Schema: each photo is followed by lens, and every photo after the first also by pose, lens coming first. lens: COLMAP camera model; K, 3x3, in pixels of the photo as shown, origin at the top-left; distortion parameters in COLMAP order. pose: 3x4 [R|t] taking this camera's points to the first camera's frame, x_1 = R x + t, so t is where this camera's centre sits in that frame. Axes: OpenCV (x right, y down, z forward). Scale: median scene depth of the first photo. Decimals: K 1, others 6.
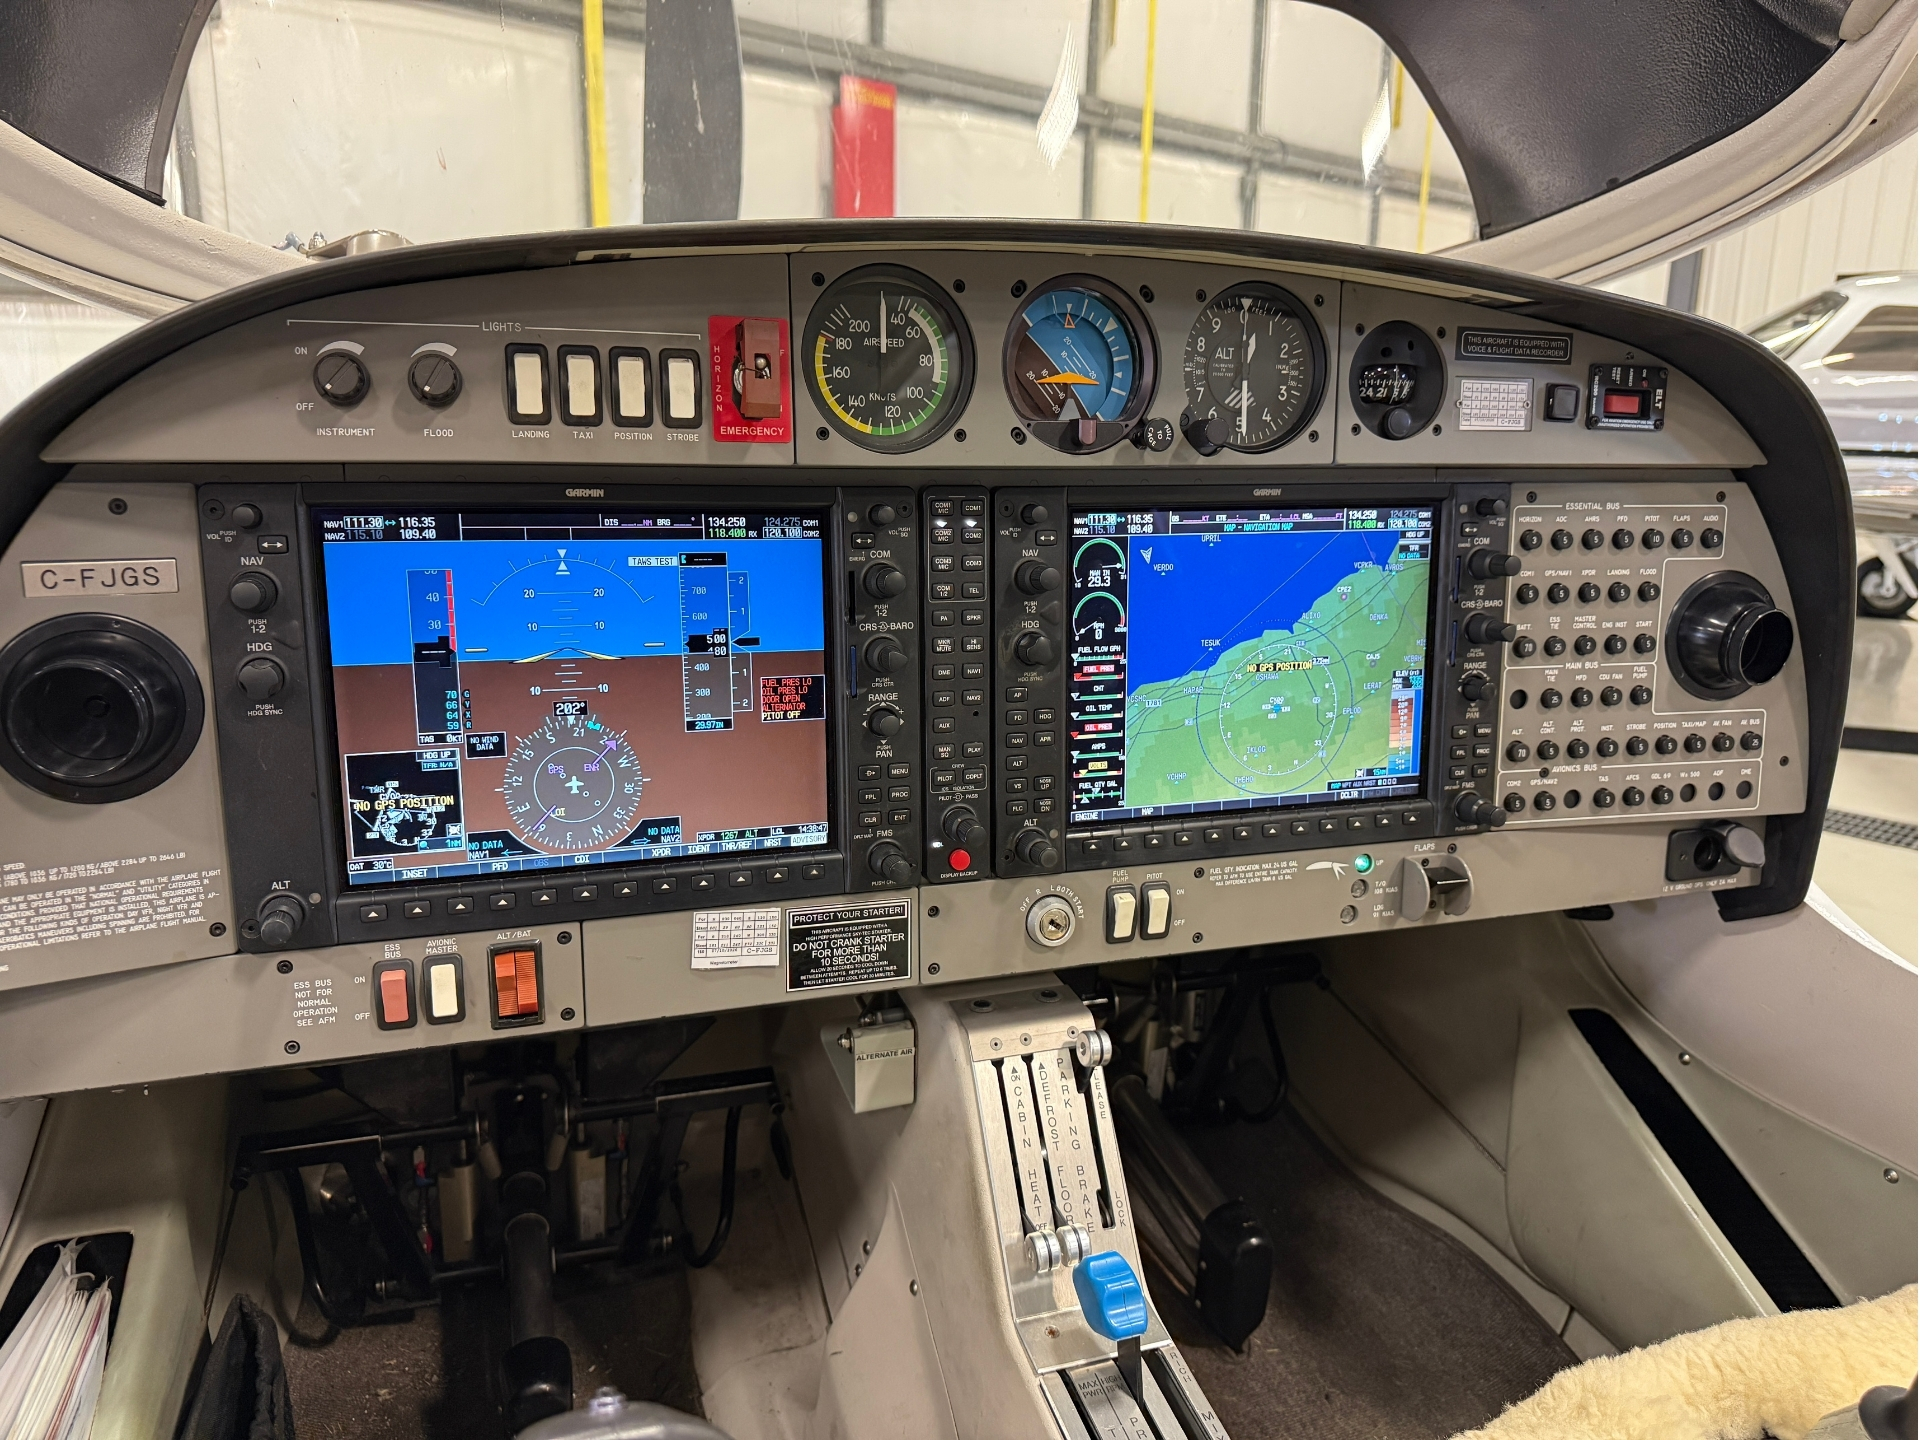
lens RADIAL K [[1368.6, 0, 958.4], [0, 1368.6, 726.3], [0, 0, 1]] dist [0.071718, -0.114693]
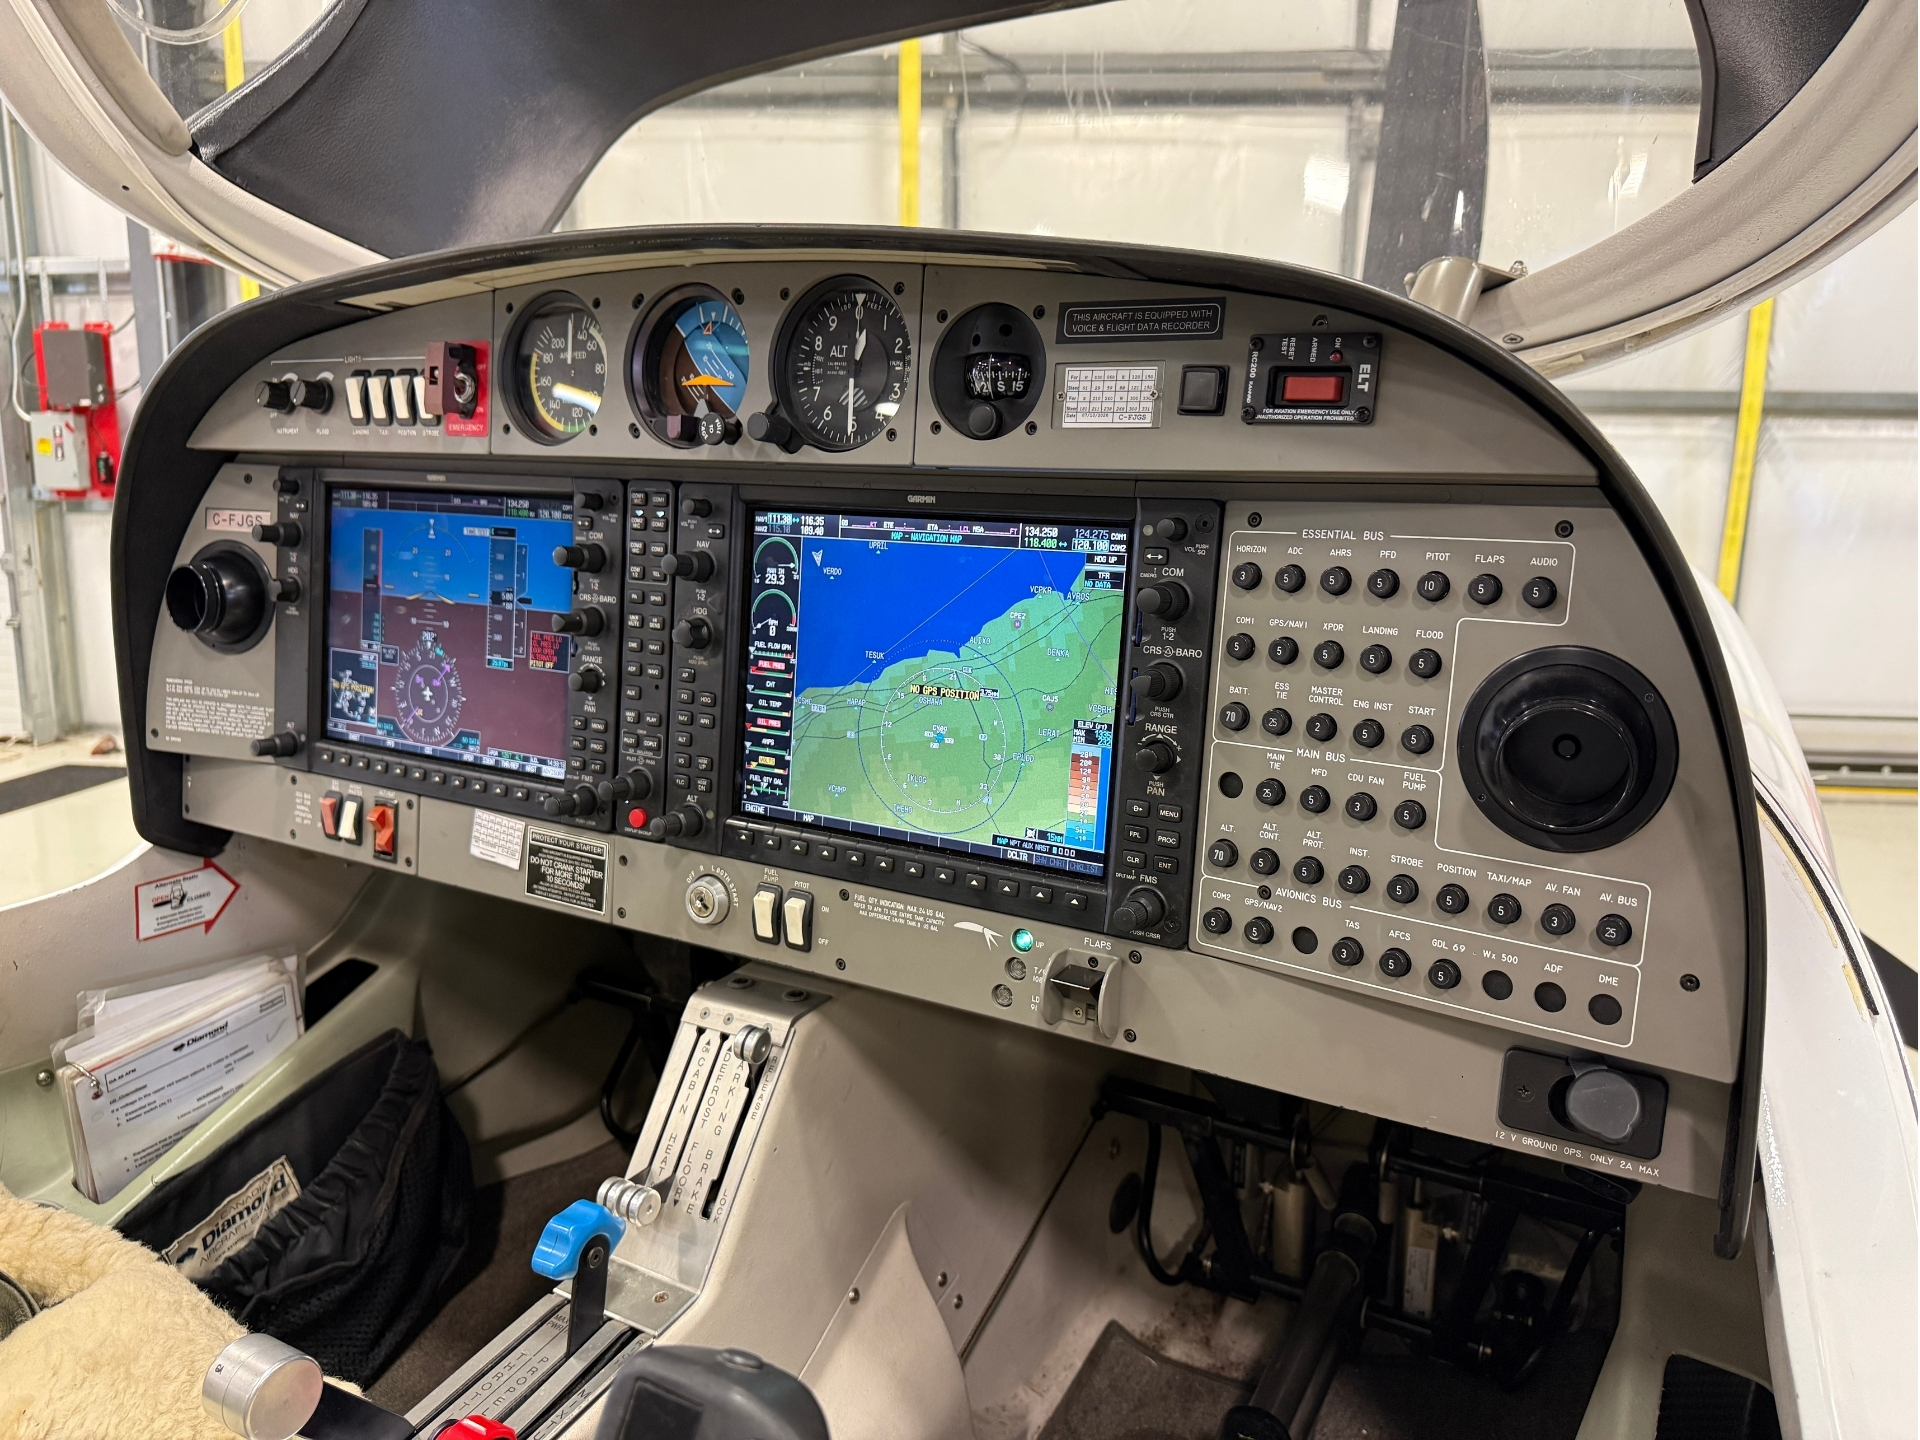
lens RADIAL K [[1368.6, 0, 950.3], [0, 1368.6, 714.6], [0, 0, 1]] dist [0.071718, -0.114693]
pose [[0.656831, 0.128743, -0.742966, 0.932251], [-0.188403, 0.982085, 0.003618, -0.033856], [0.730122, 0.137601, 0.669319, 0.411665]]
